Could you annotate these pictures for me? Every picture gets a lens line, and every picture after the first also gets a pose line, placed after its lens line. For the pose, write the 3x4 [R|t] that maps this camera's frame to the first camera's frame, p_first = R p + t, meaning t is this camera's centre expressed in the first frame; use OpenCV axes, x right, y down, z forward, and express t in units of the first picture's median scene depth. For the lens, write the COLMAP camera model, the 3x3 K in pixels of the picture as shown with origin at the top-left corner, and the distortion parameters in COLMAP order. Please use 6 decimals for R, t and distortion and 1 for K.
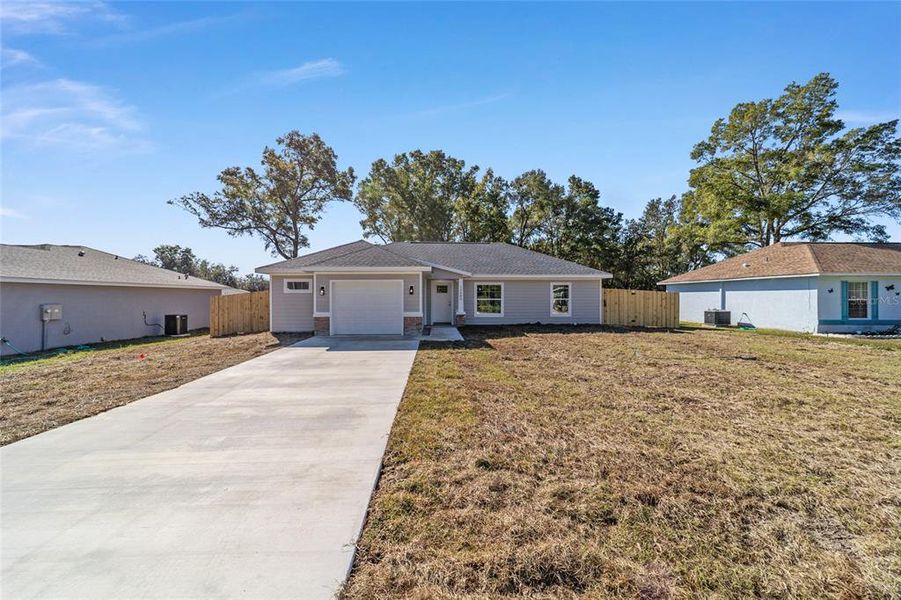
lens RADIAL K [[343.7, 0, 448.6], [0, 343.7, 298.4], [0, 0, 1]] dist [-0.018713, 0.009102]
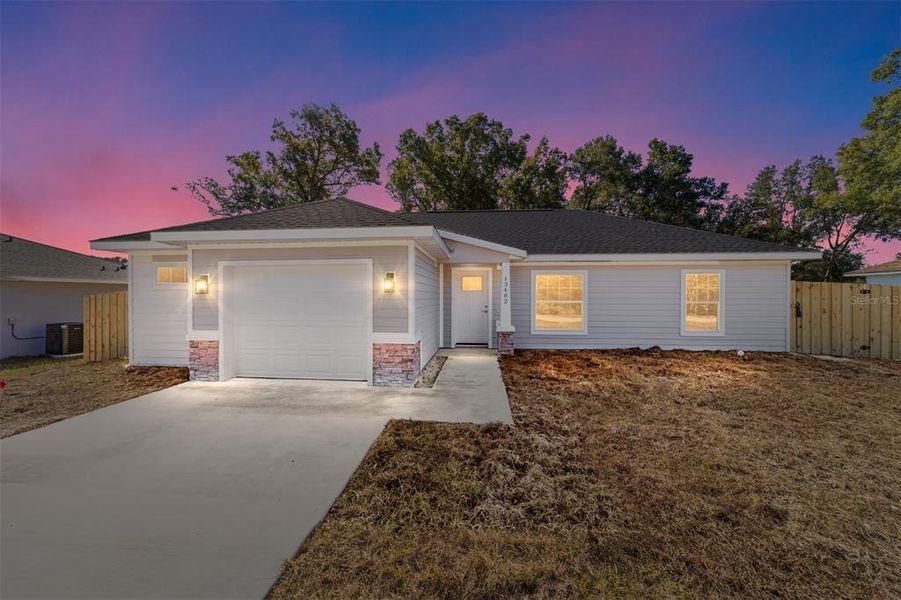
lens RADIAL K [[343.7, 0, 448.6], [0, 343.7, 298.4], [0, 0, 1]] dist [-0.018713, 0.009102]
pose [[0.990848, 0.002748, -0.134955, 0.008519], [-0.002038, 0.999983, 0.005399, -0.002375], [0.134968, -0.005075, 0.990837, 0.202424]]
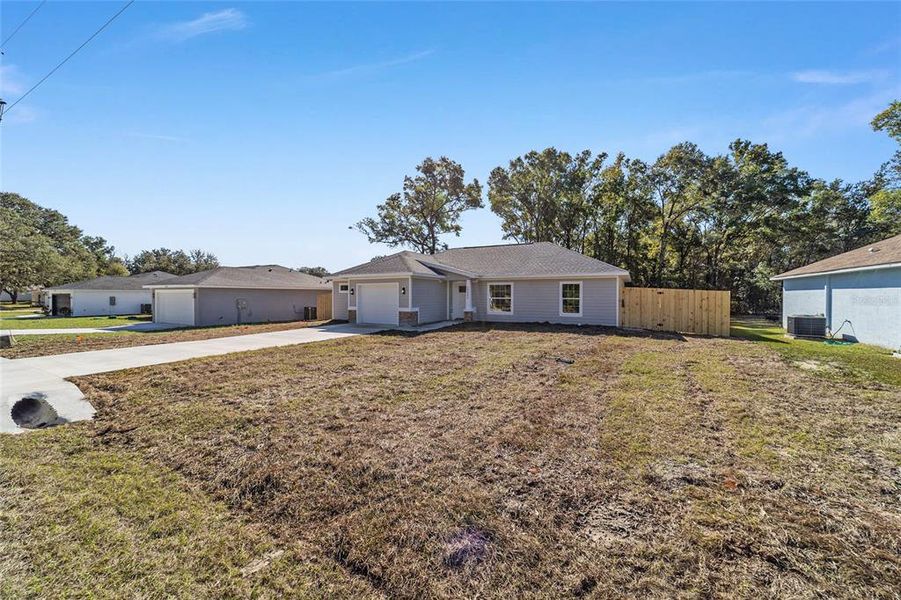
lens RADIAL K [[345.2, 0, 448.4], [0, 345.2, 297.3], [0, 0, 1]] dist [-0.018017, 0.008888]
pose [[0.856068, 0.005301, -0.516835, 0.244006], [-0.004278, 0.999986, 0.003169, -0.001355], [0.516845, -0.000502, 0.856079, -0.004439]]
